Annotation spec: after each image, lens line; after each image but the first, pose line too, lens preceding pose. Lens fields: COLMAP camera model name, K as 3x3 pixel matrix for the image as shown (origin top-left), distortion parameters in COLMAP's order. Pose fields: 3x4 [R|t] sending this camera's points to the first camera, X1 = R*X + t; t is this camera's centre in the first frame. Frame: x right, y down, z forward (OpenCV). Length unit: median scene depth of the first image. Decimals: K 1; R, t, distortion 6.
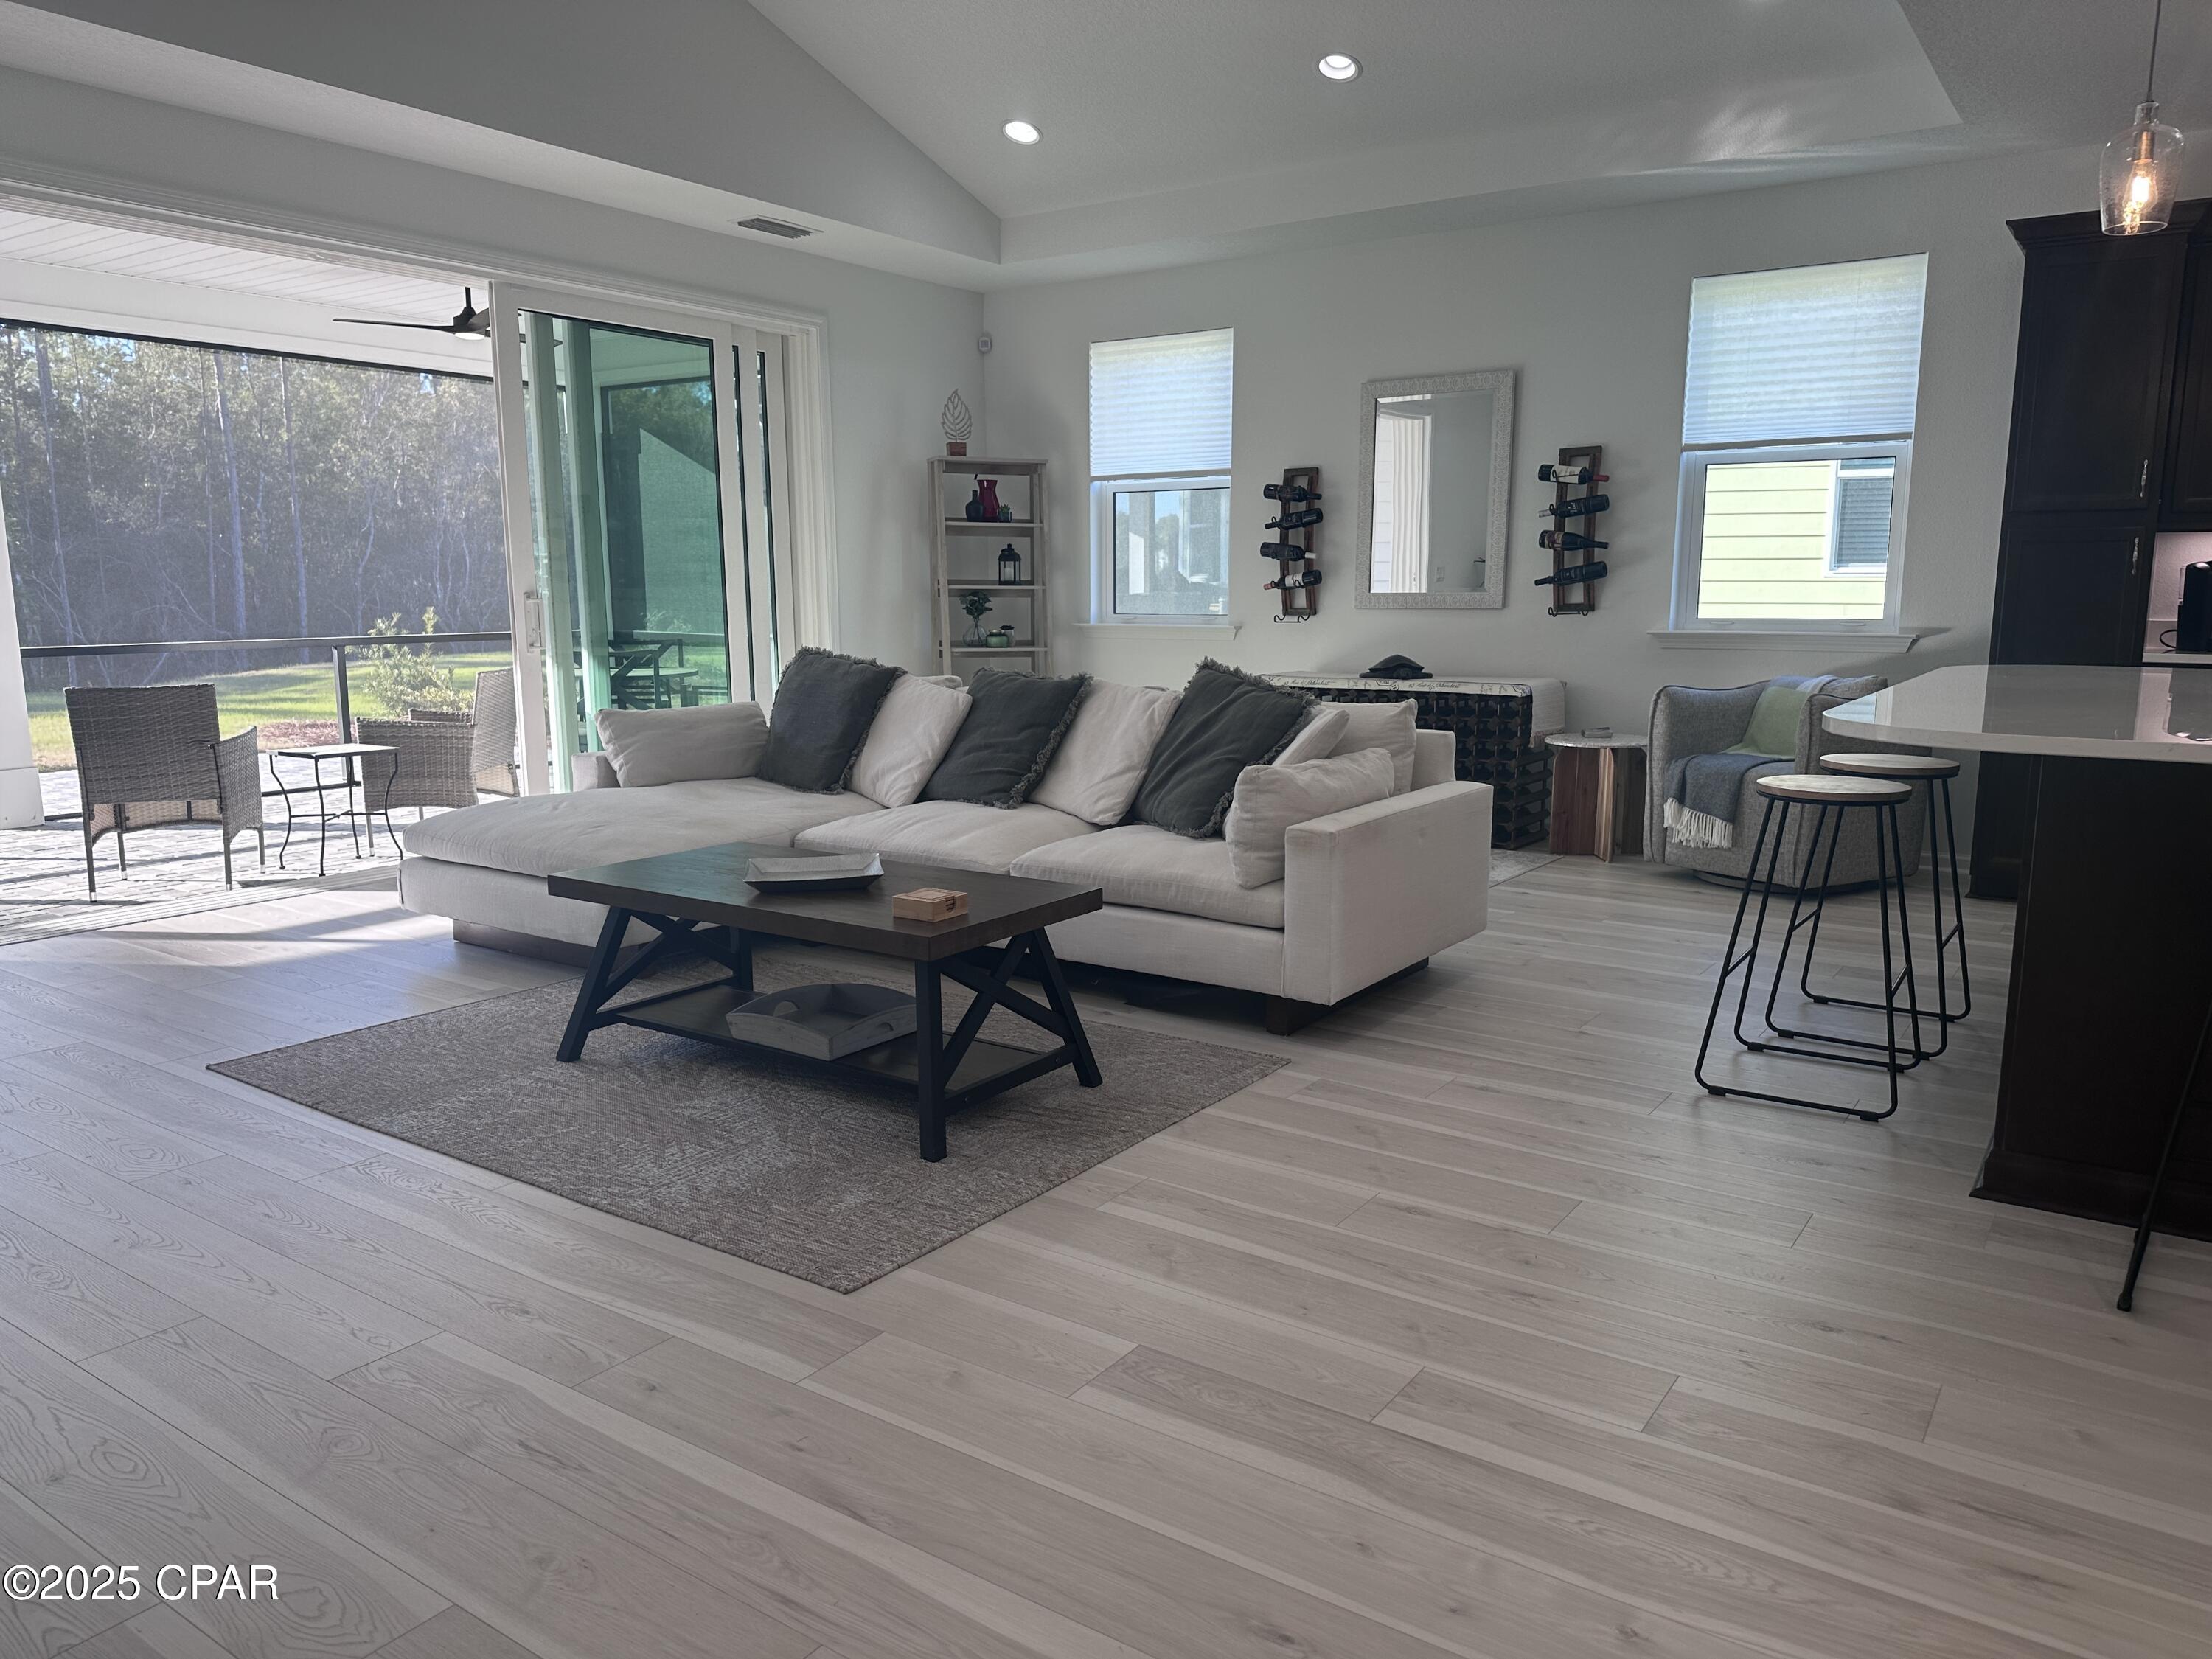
lens RADIAL K [[1526.6, 0, 1112.6], [0, 1526.6, 837.7], [0, 0, 1]] dist [0.080745, -0.153697]
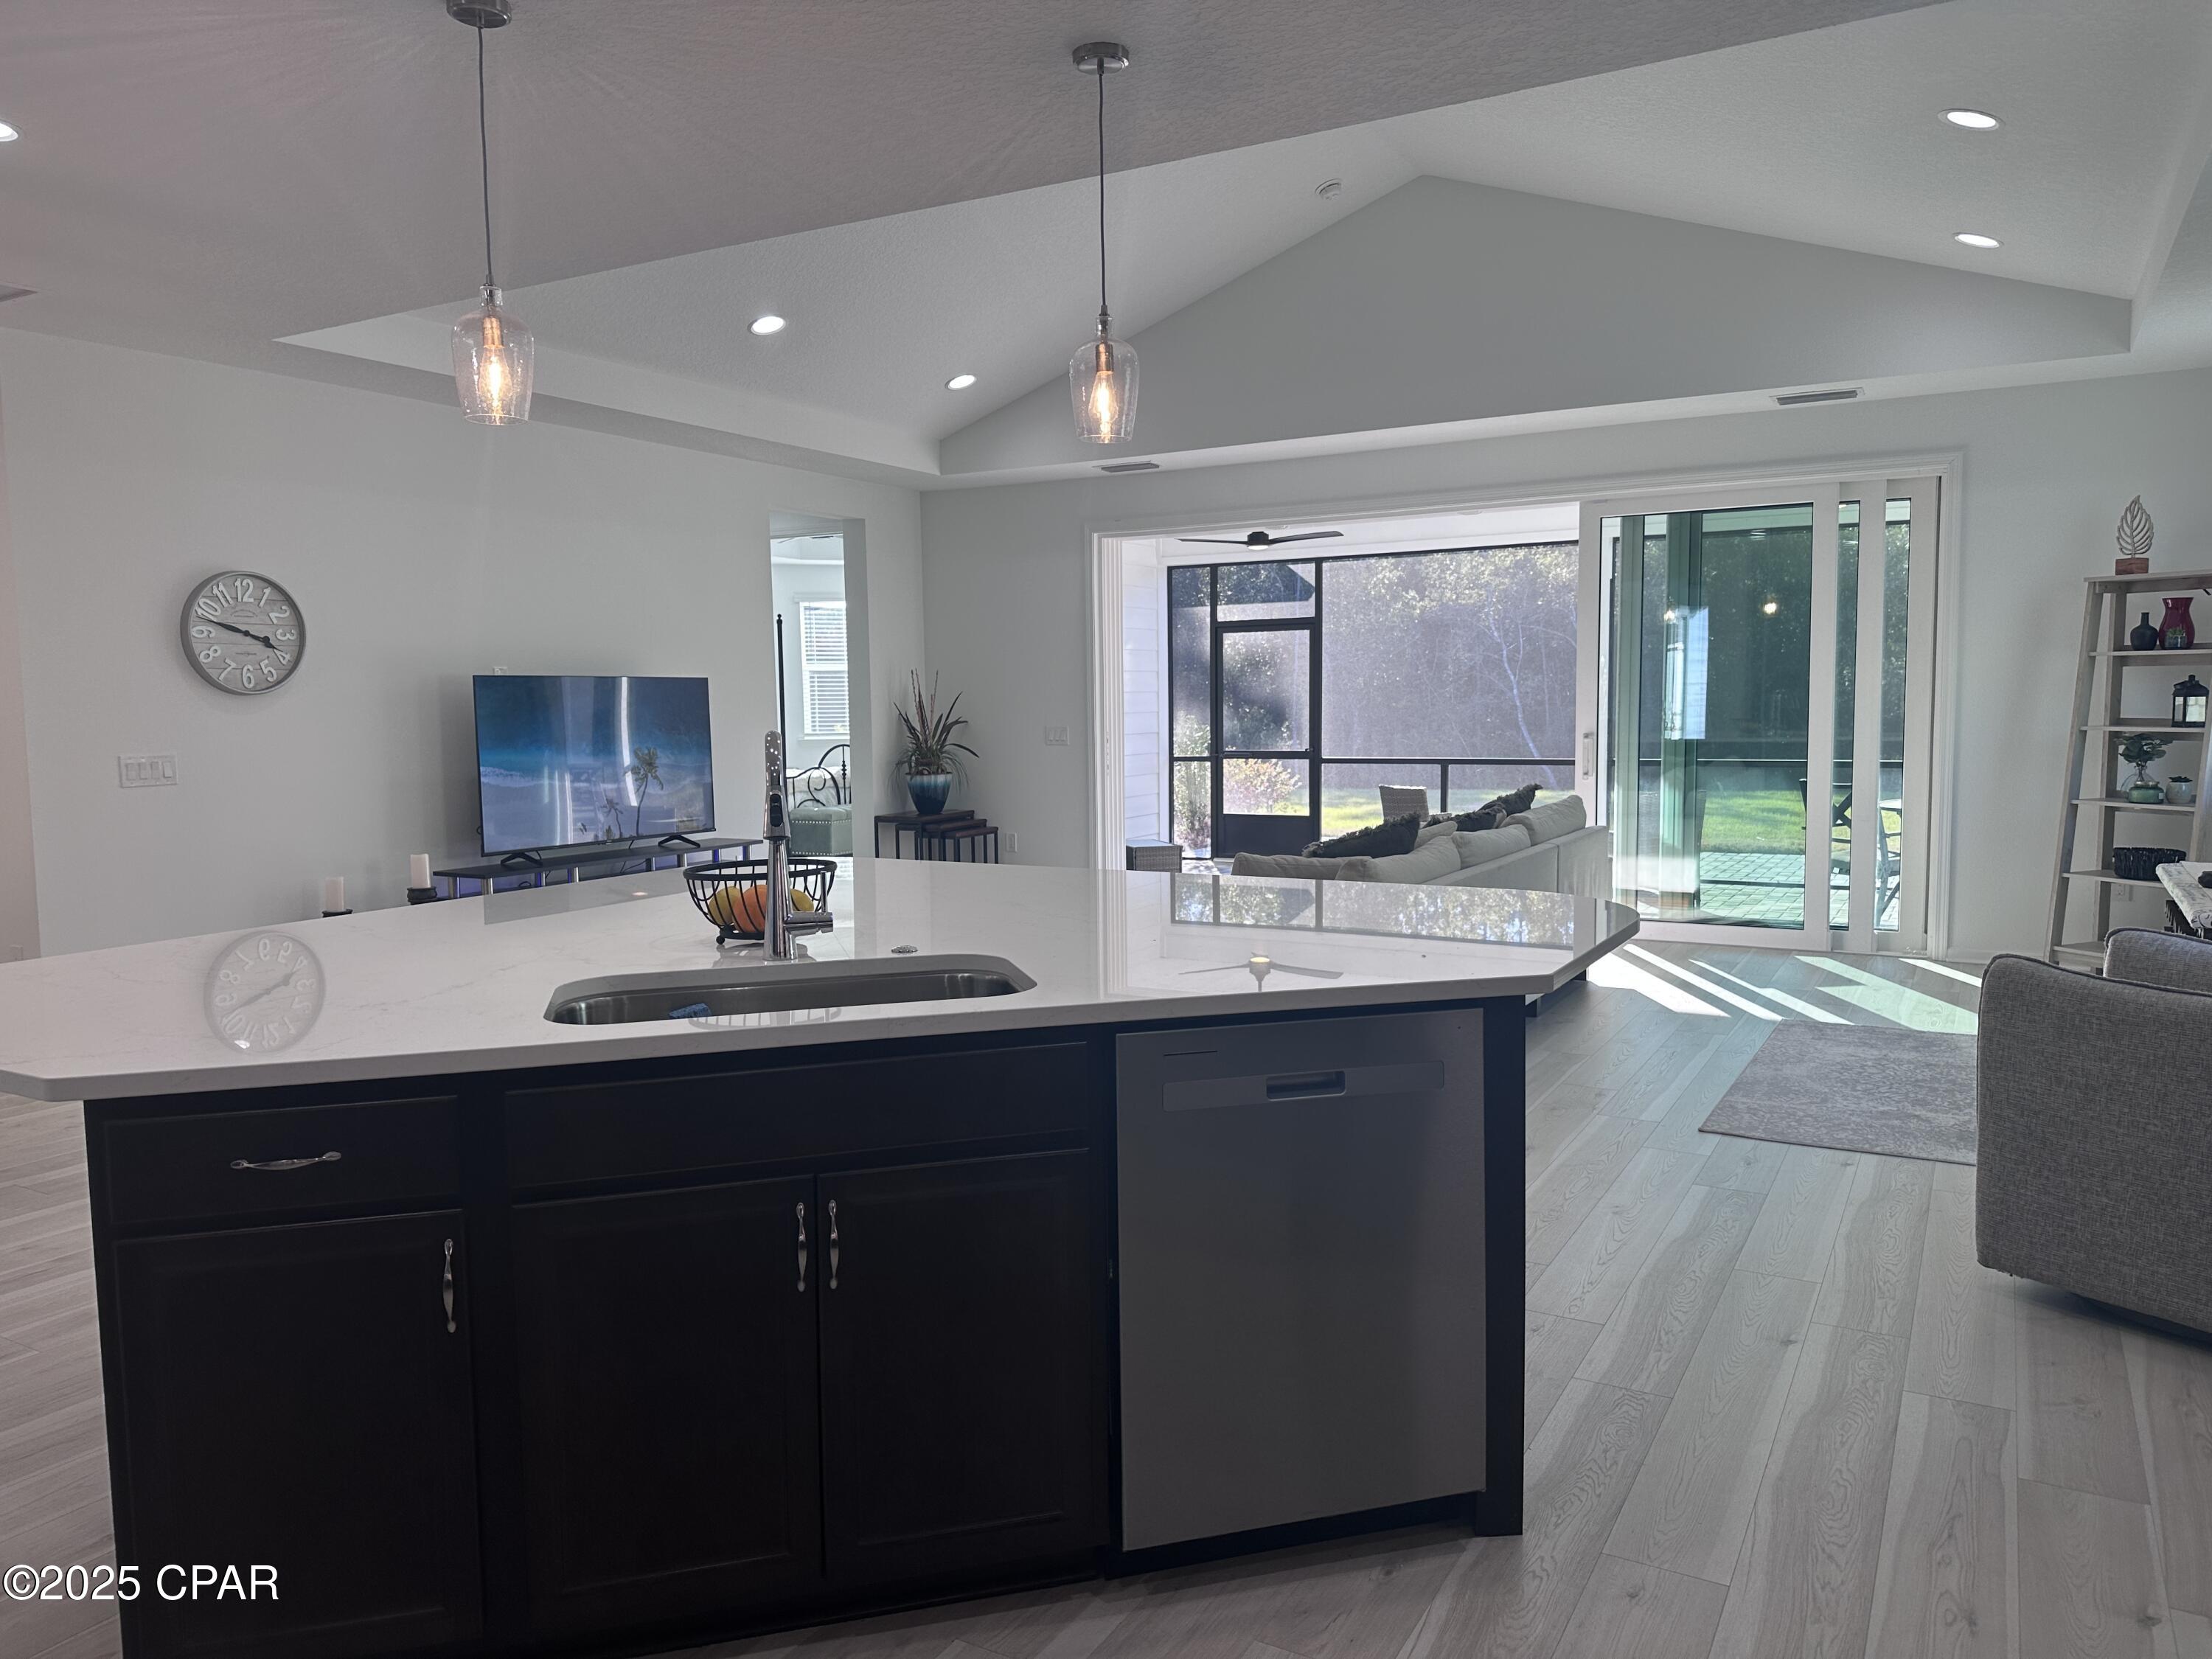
lens RADIAL K [[1505.3, 0, 1132.9], [0, 1505.3, 821.8], [0, 0, 1]] dist [0.030195, -0.000599]
pose [[0.093026, 0.089498, -0.991633, 0.845037], [-0.147928, 0.986141, 0.075125, -0.119438], [0.984613, 0.139702, 0.104976, 0.484326]]
